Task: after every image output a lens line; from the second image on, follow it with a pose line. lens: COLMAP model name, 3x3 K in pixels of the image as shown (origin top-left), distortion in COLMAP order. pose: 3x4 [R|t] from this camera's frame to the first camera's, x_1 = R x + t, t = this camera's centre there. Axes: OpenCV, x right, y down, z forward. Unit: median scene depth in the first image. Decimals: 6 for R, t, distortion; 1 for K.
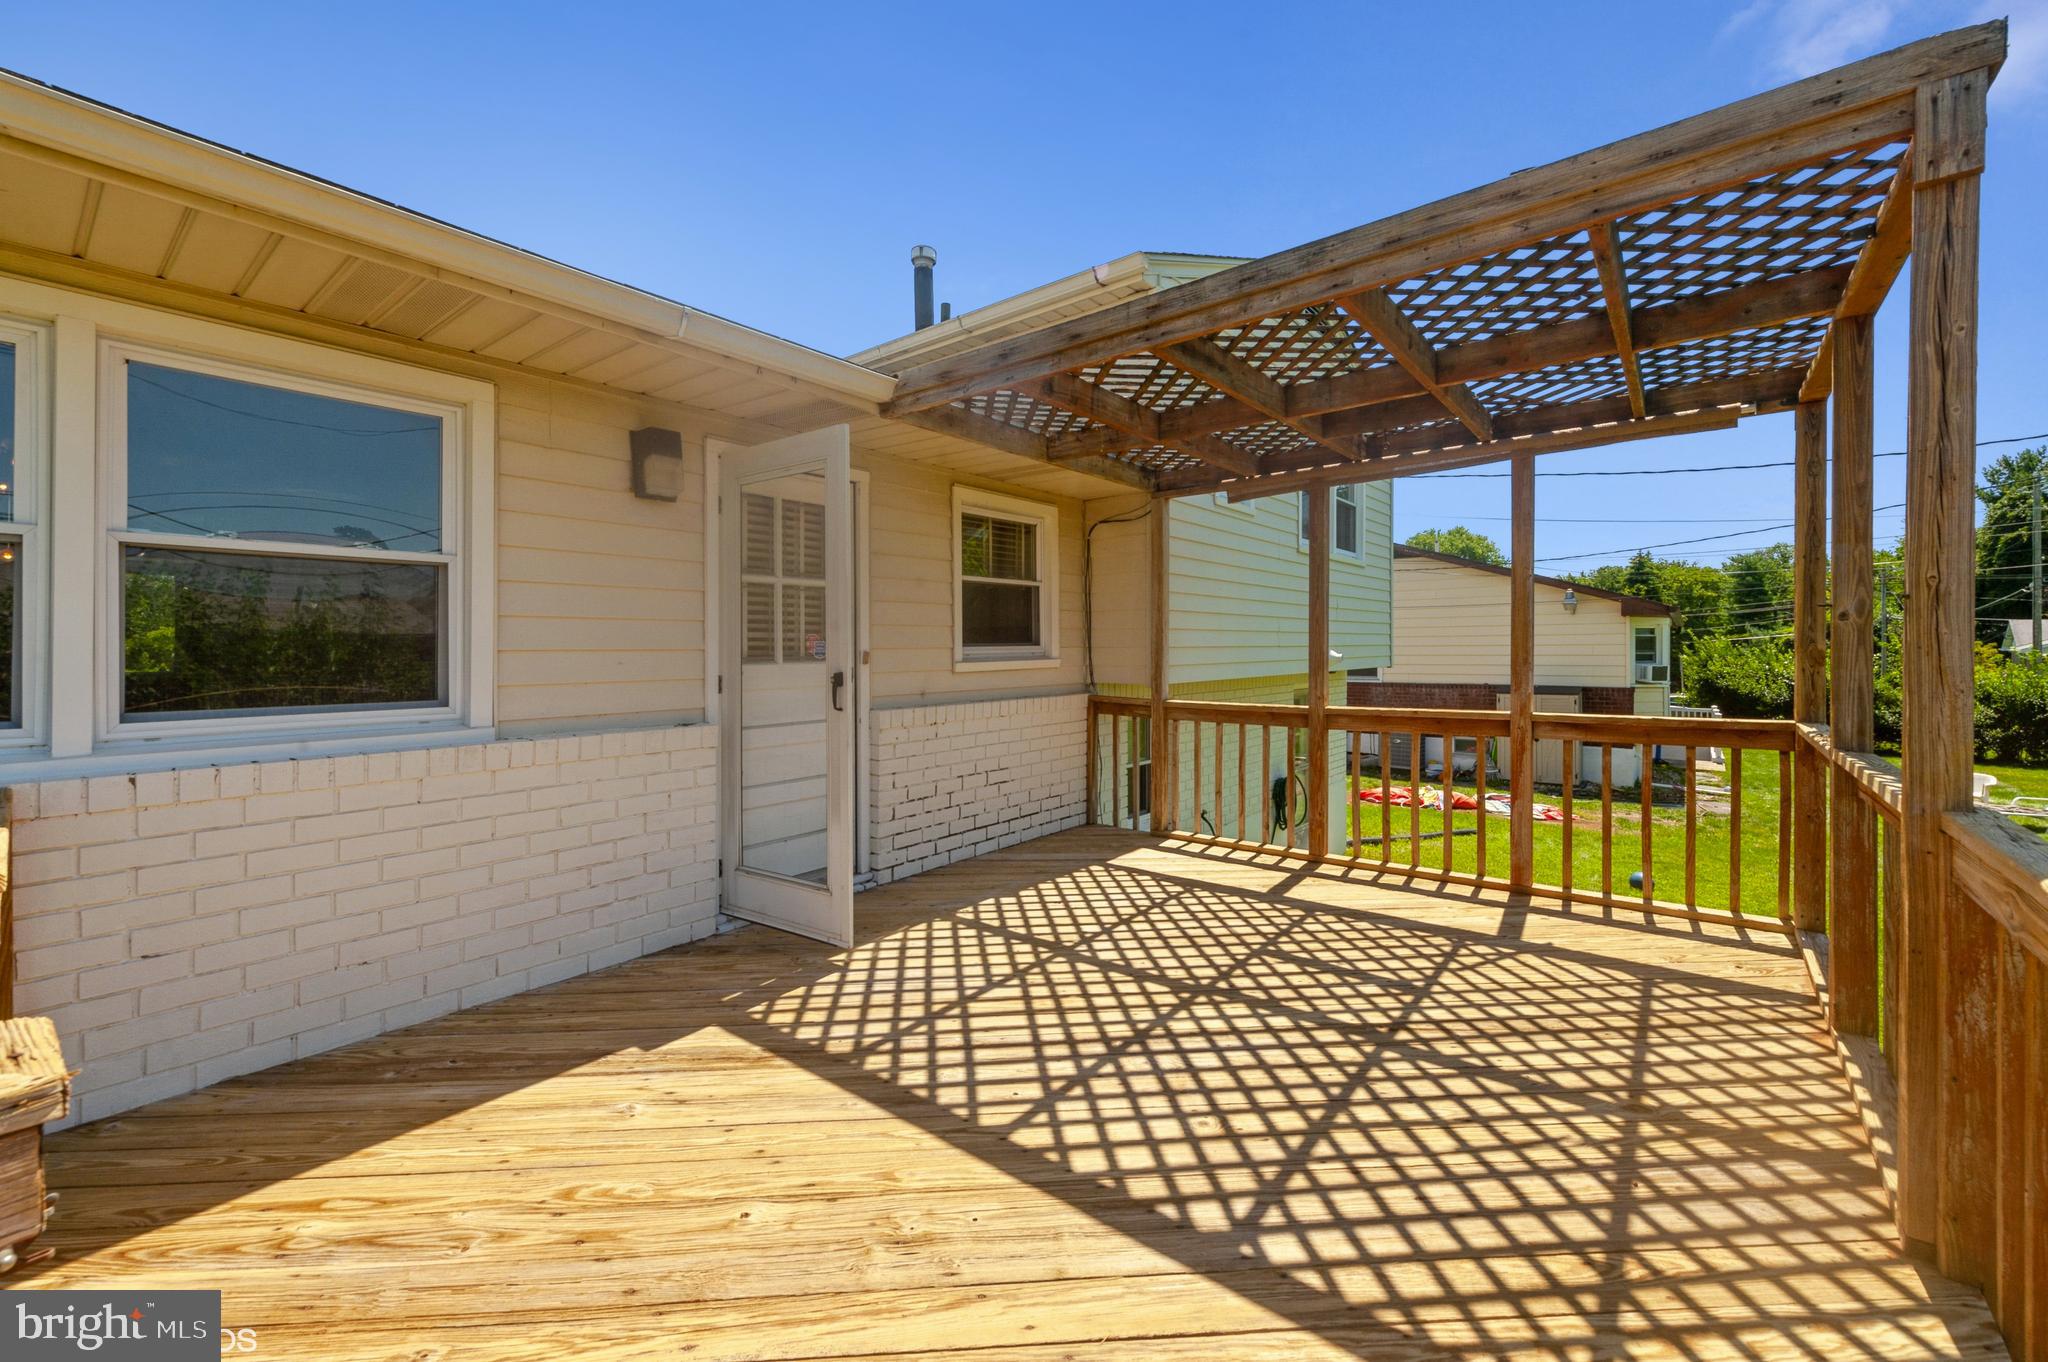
lens RADIAL K [[826.1, 0, 1004.4], [0, 826.1, 690.7], [0, 0, 1]] dist [0.015093, -0.000126]
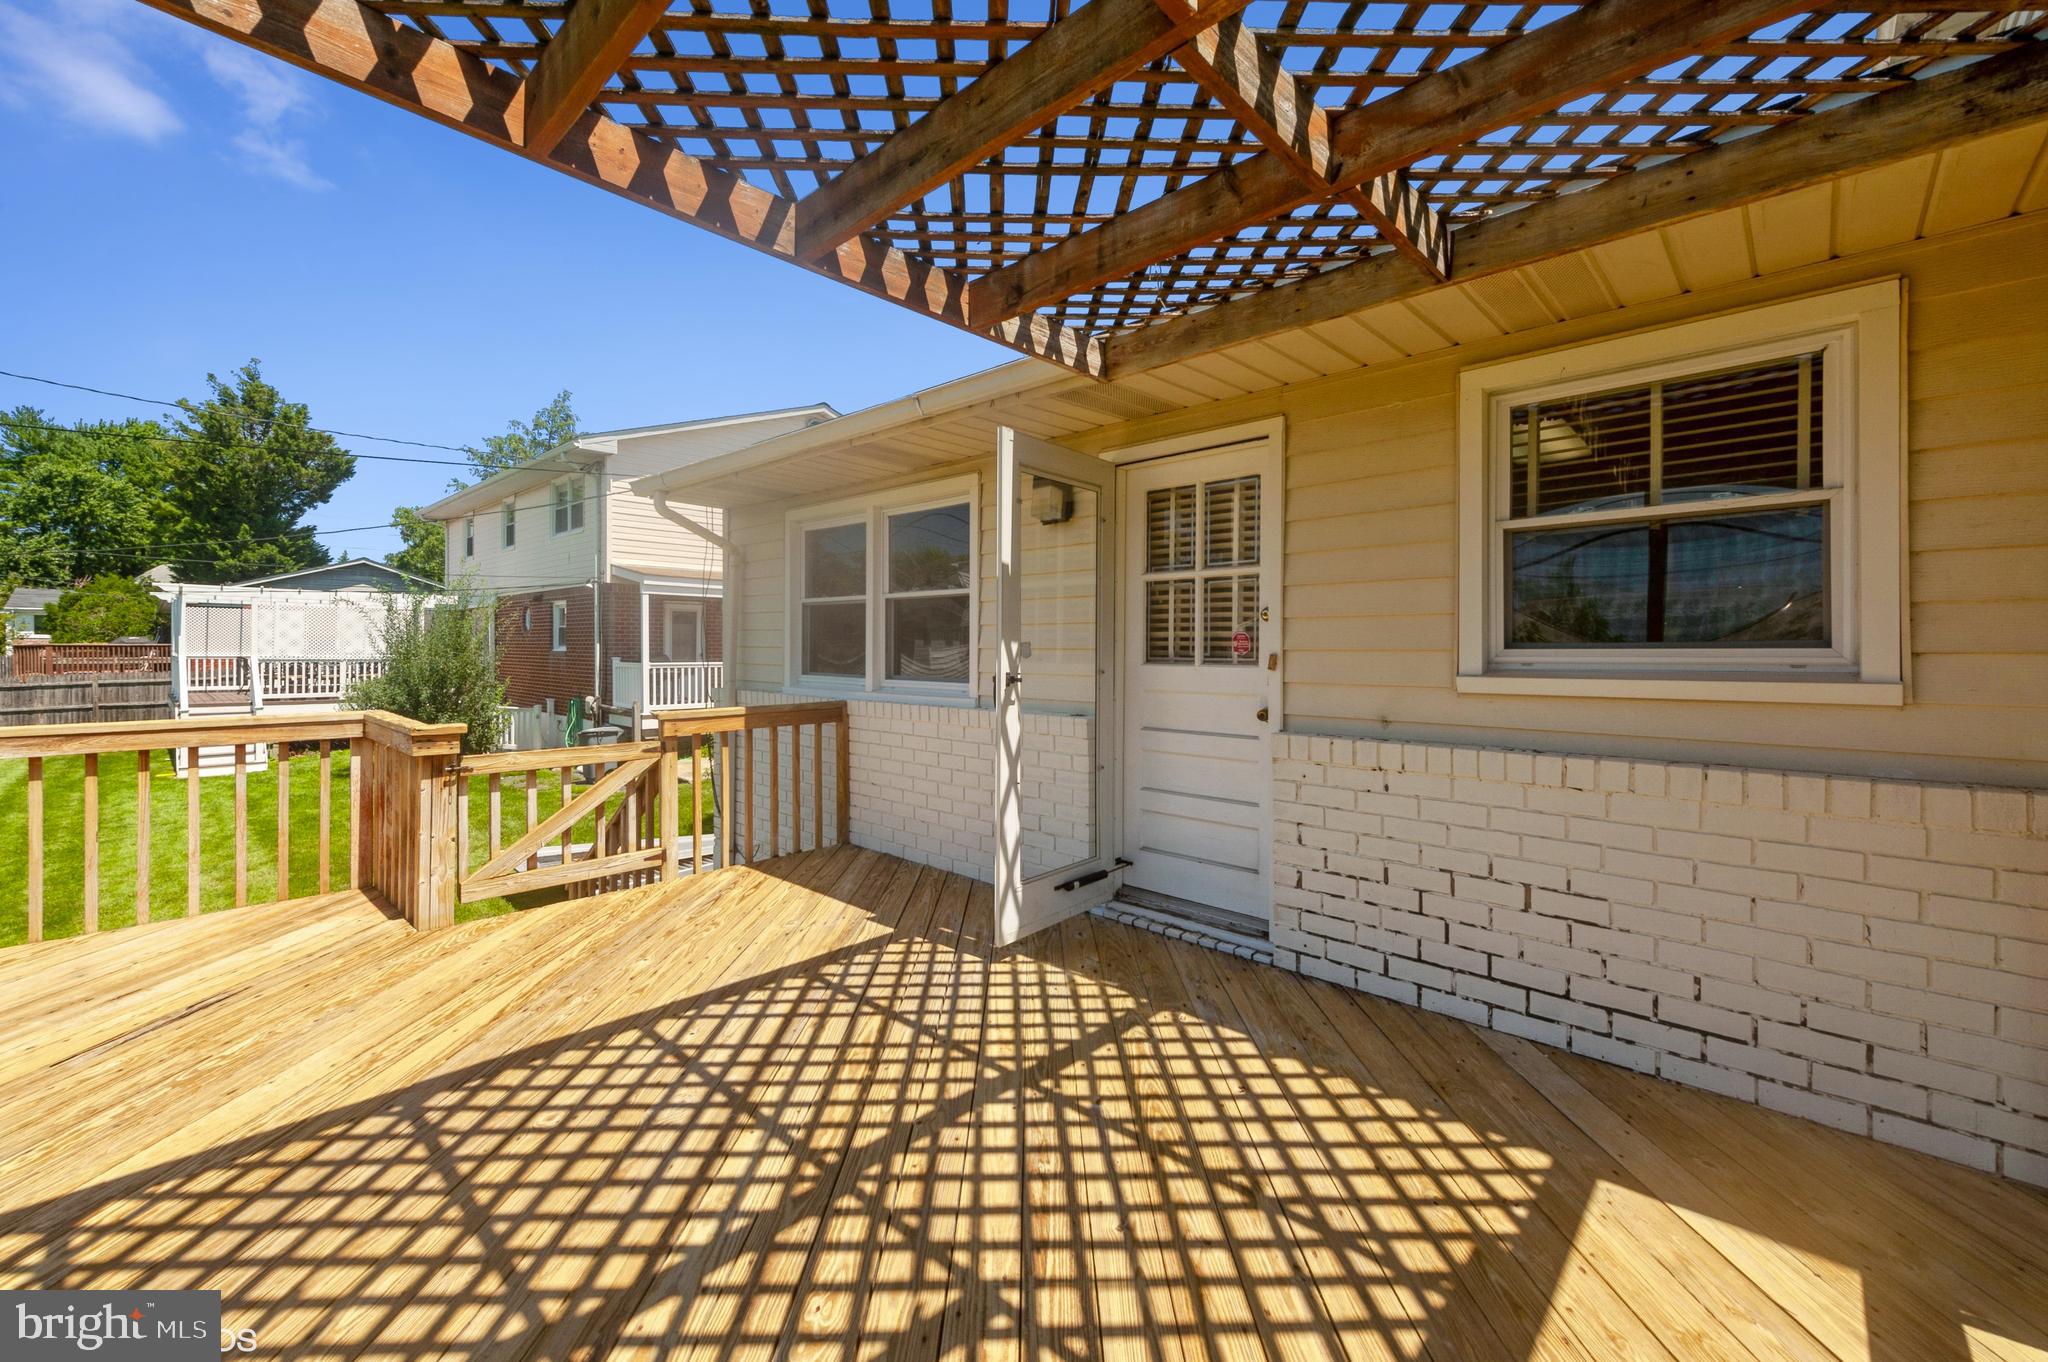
lens RADIAL K [[818.8, 0, 1024.0], [0, 818.8, 681.0], [0, 0, 1]] dist [0.010515, -0.000726]
pose [[-0.062155, 0.050494, -0.996788, 0.796807], [-0.053020, 0.997142, 0.053818, -0.067195], [0.996657, 0.056194, -0.059300, 1.079725]]
